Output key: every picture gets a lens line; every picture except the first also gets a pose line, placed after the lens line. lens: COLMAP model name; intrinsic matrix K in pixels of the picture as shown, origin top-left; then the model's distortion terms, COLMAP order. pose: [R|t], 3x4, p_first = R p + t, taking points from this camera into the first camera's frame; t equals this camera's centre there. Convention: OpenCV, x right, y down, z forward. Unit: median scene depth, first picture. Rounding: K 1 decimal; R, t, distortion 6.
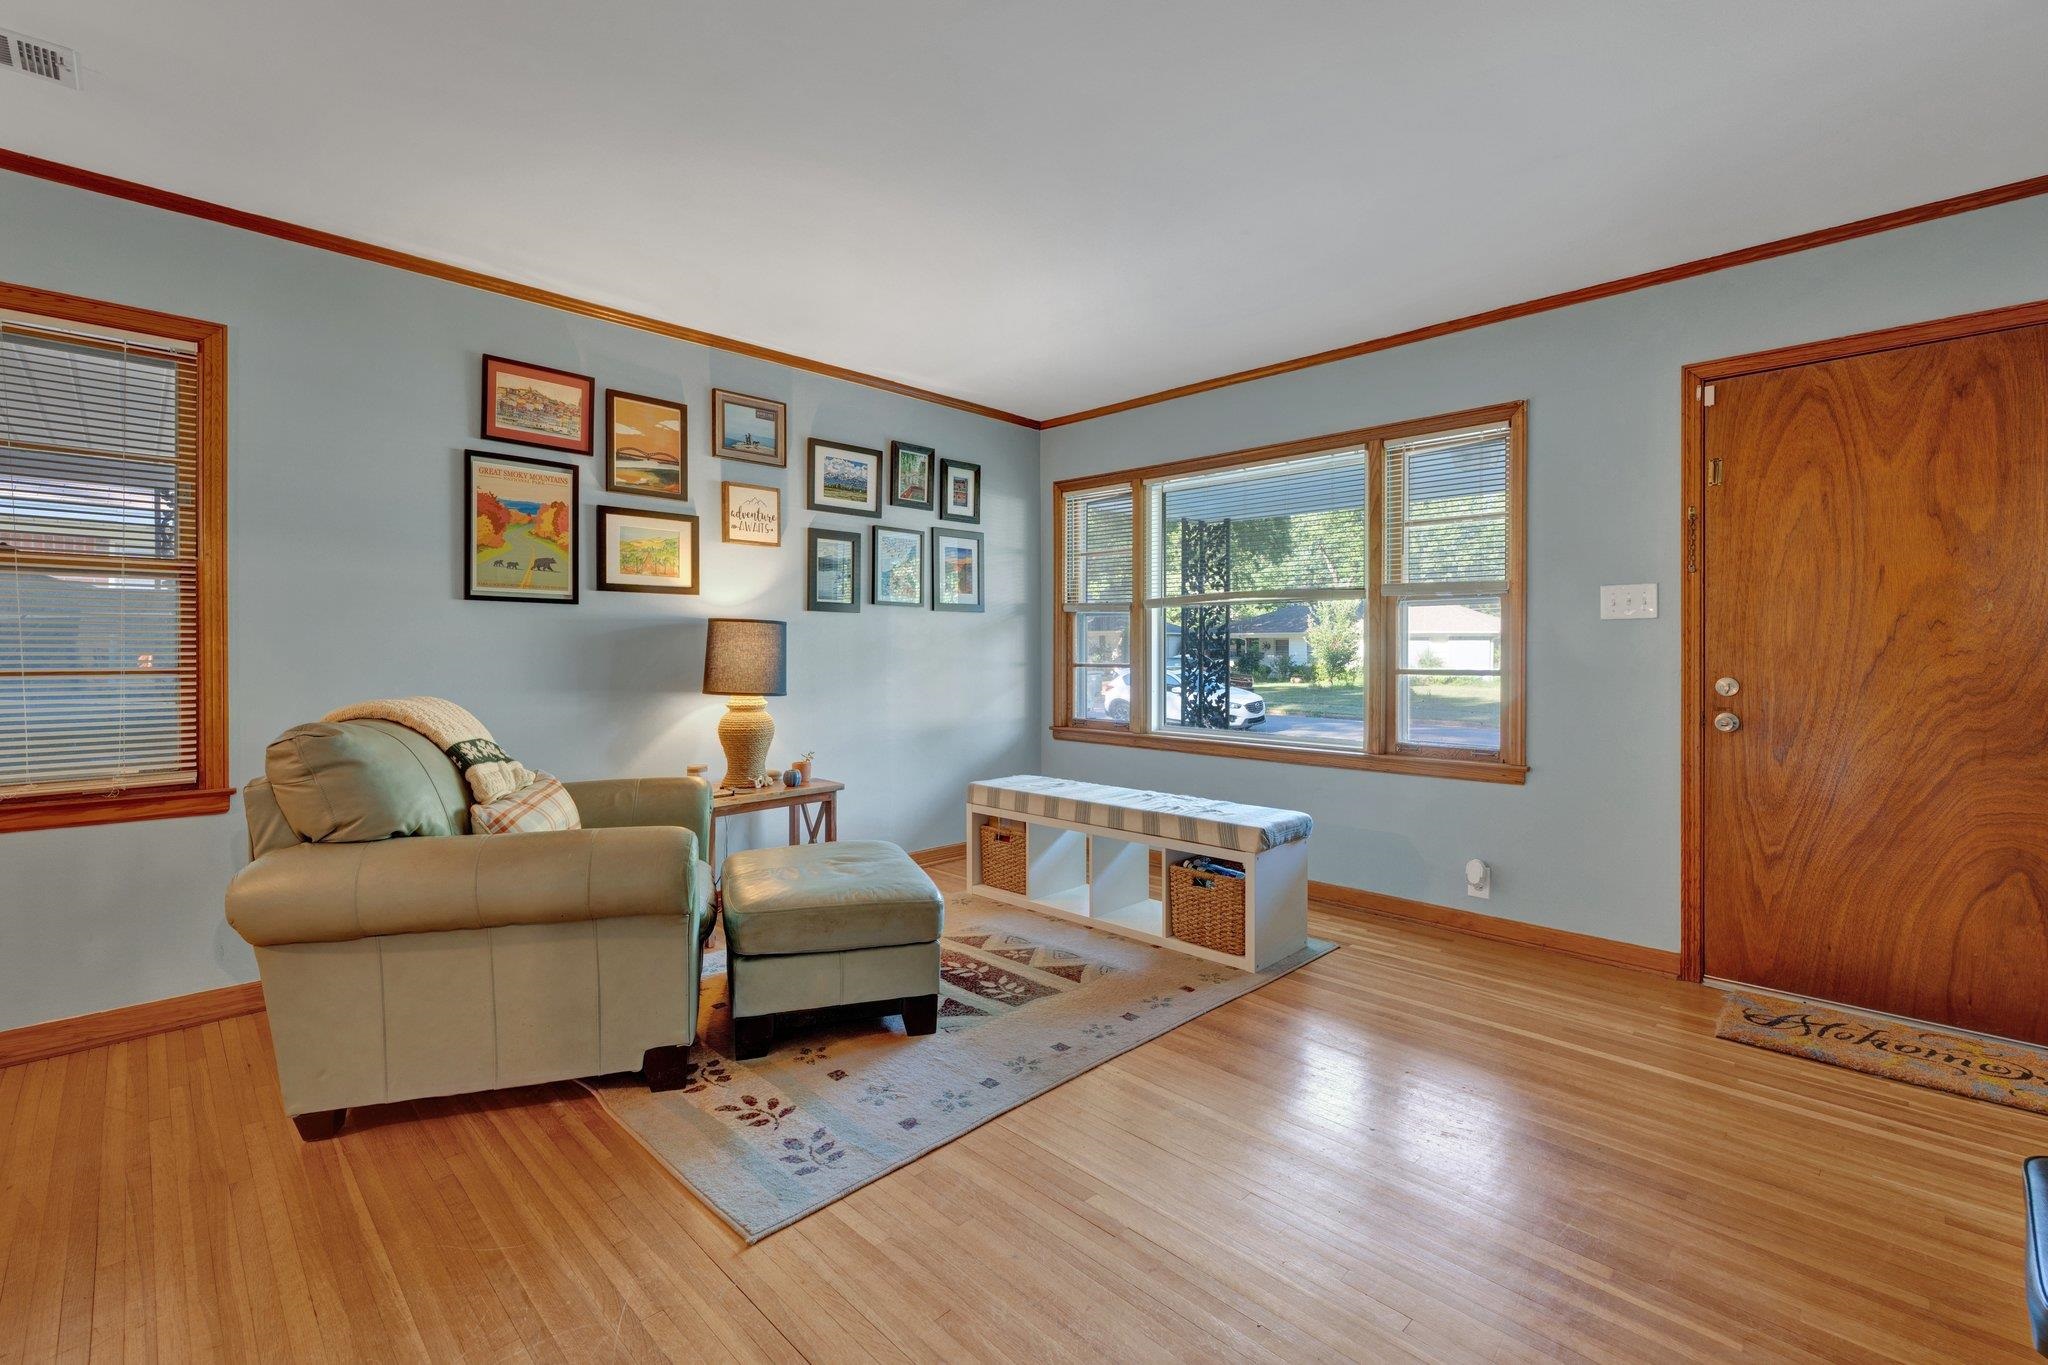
lens RADIAL K [[896.1, 0, 1022.3], [0, 896.1, 652.7], [0, 0, 1]] dist [-0.000059, -0.000026]
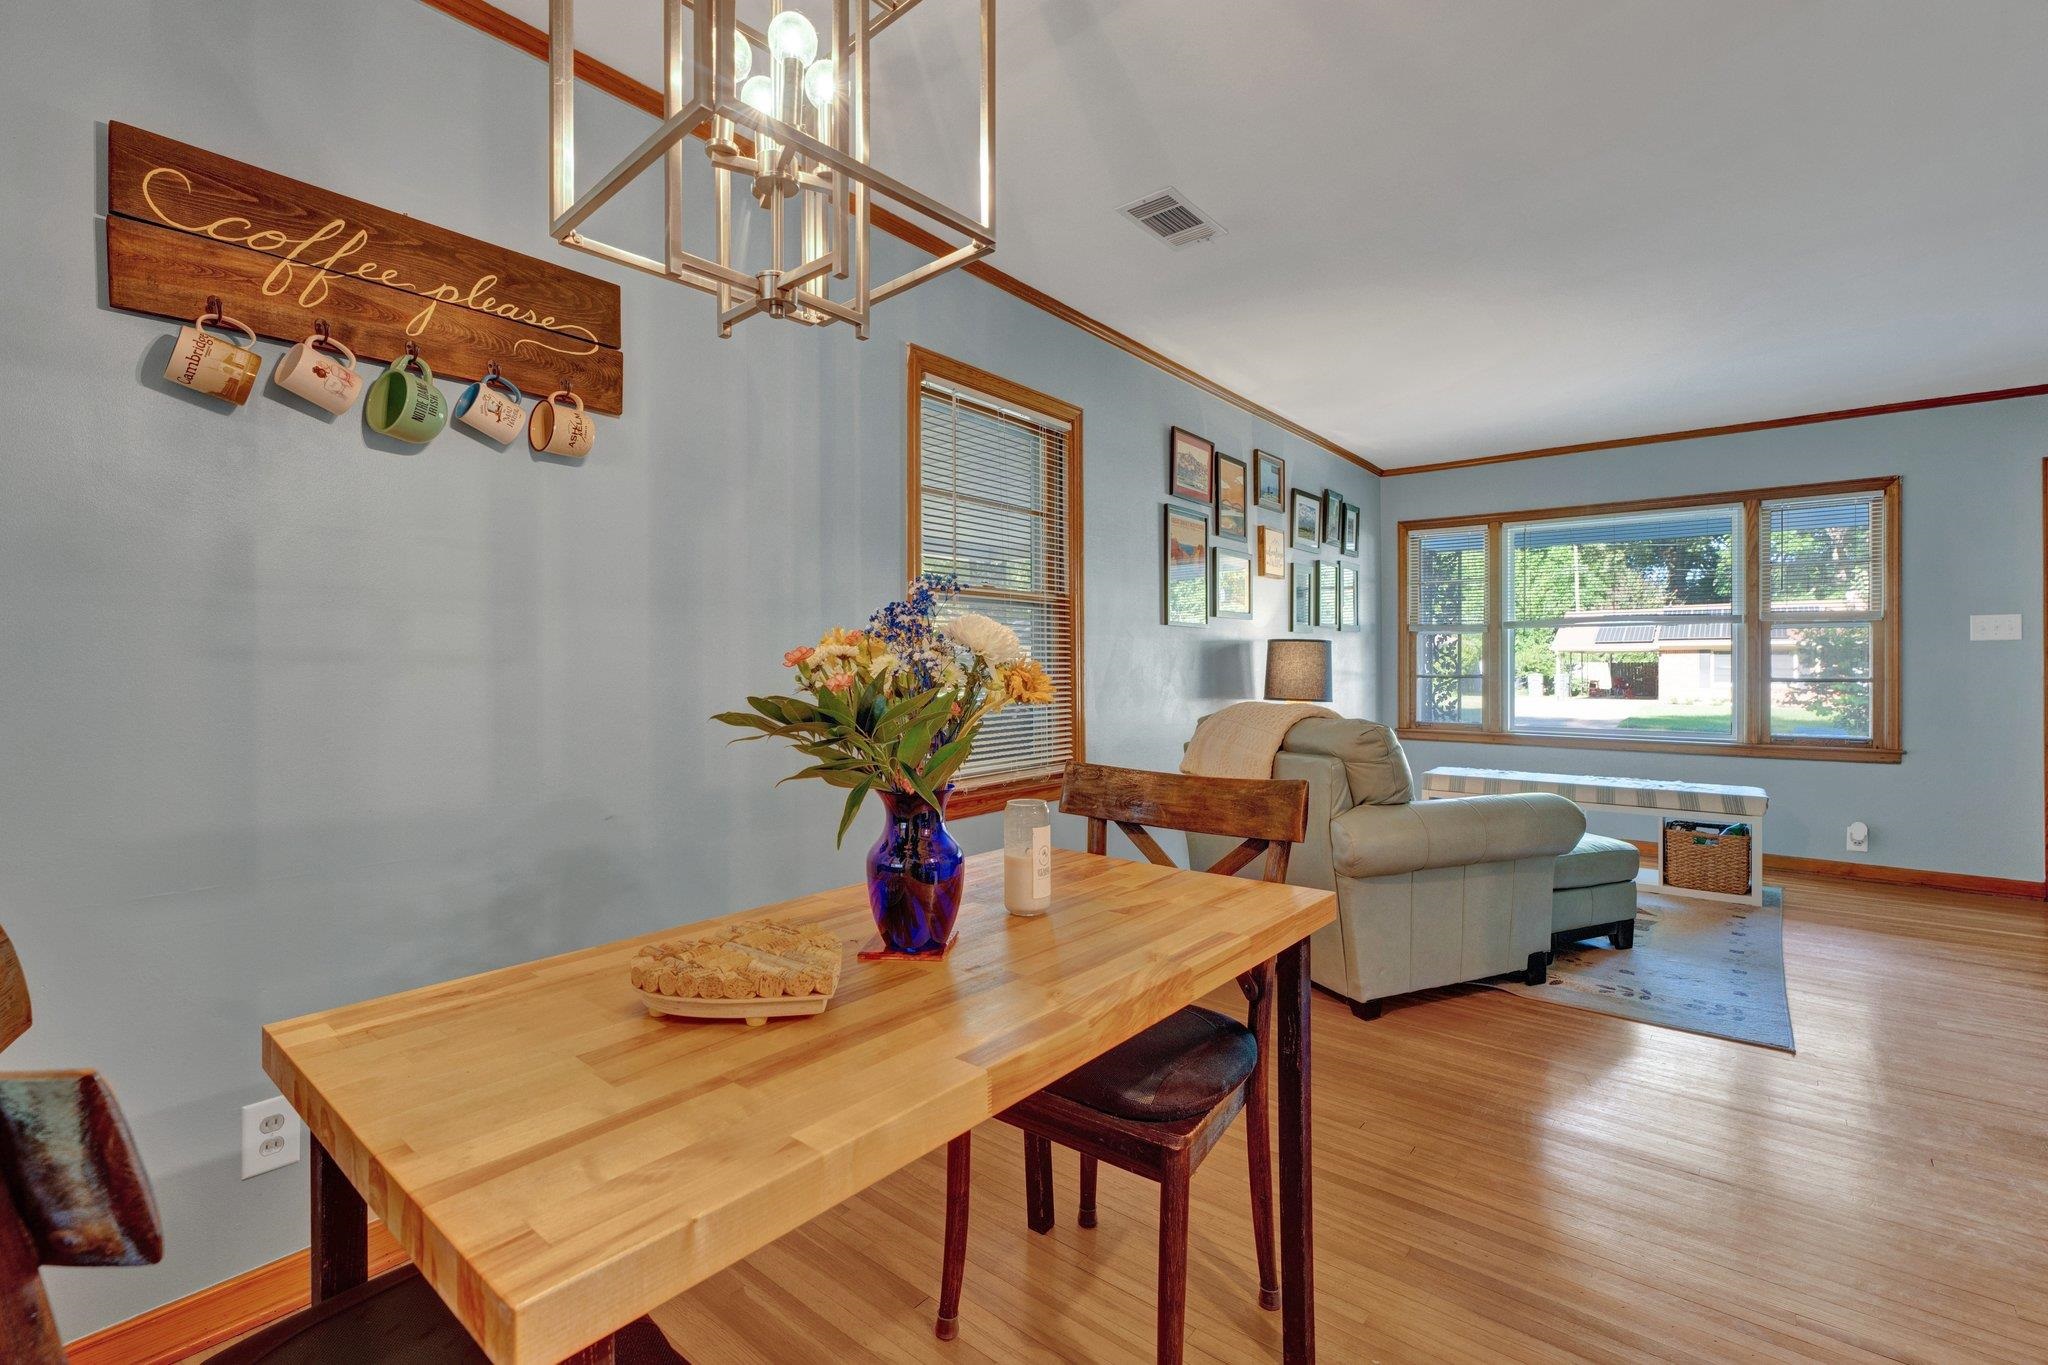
lens RADIAL K [[895.6, 0, 1014.2], [0, 895.6, 668.8], [0, 0, 1]] dist [-0.002544, -0.000713]
pose [[0.995570, -0.002401, 0.093996, -0.855994], [0.001898, 0.999983, 0.005434, -0.005220], [-0.094007, -0.005231, 0.995558, -0.191934]]
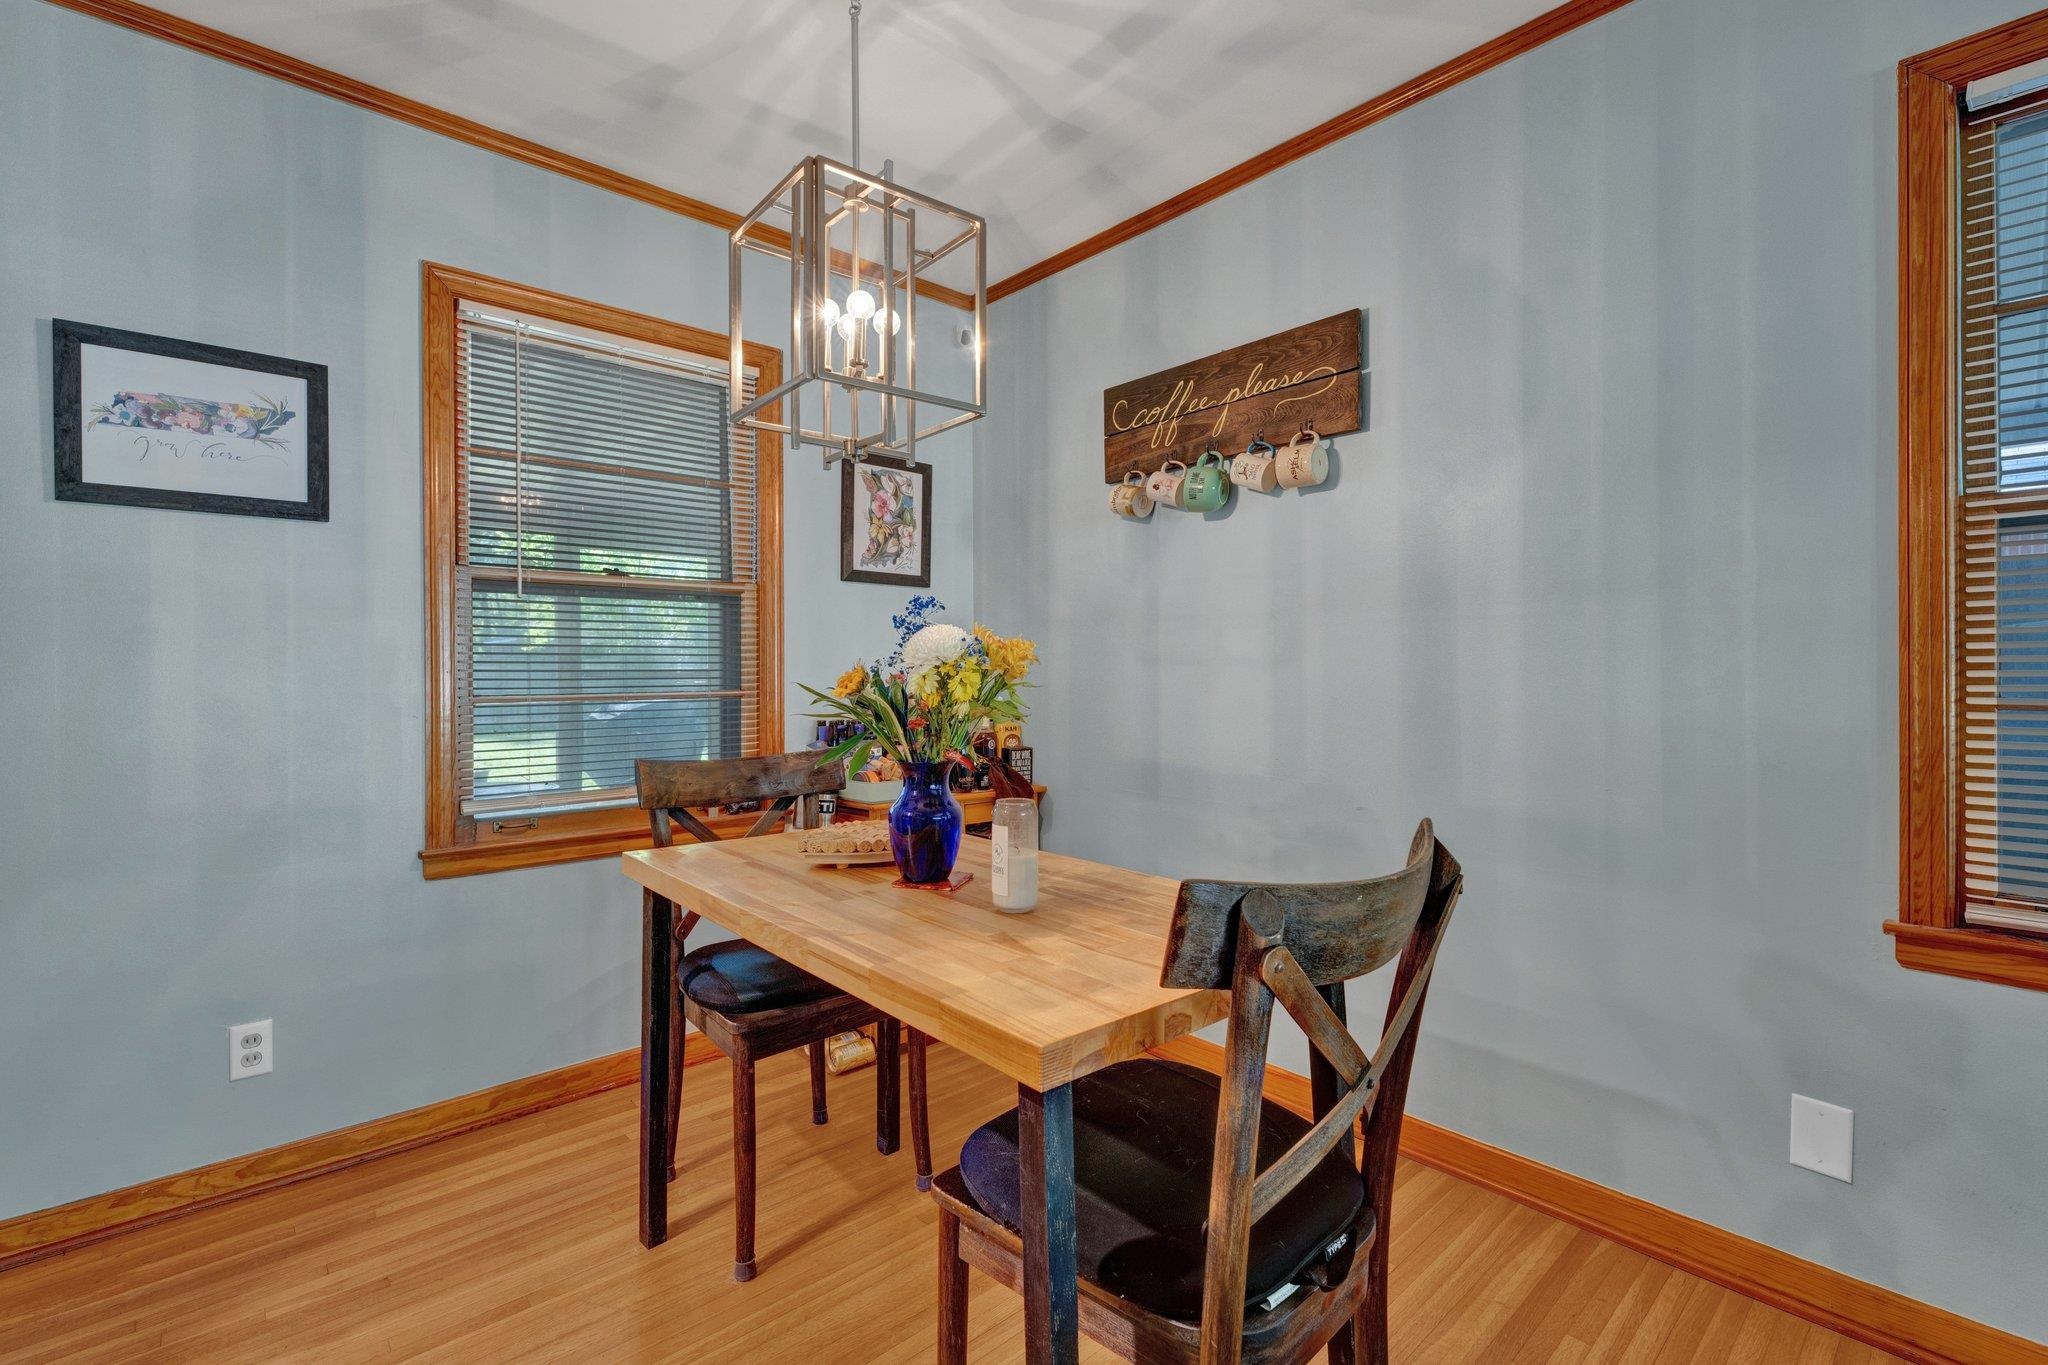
lens RADIAL K [[895.6, 0, 1014.2], [0, 895.6, 668.8], [0, 0, 1]] dist [-0.002544, -0.000713]
pose [[-0.058111, -0.002625, -0.998307, -0.436646], [0.003374, 0.999990, -0.002826, -0.001844], [0.998304, -0.003532, -0.058102, 0.202482]]
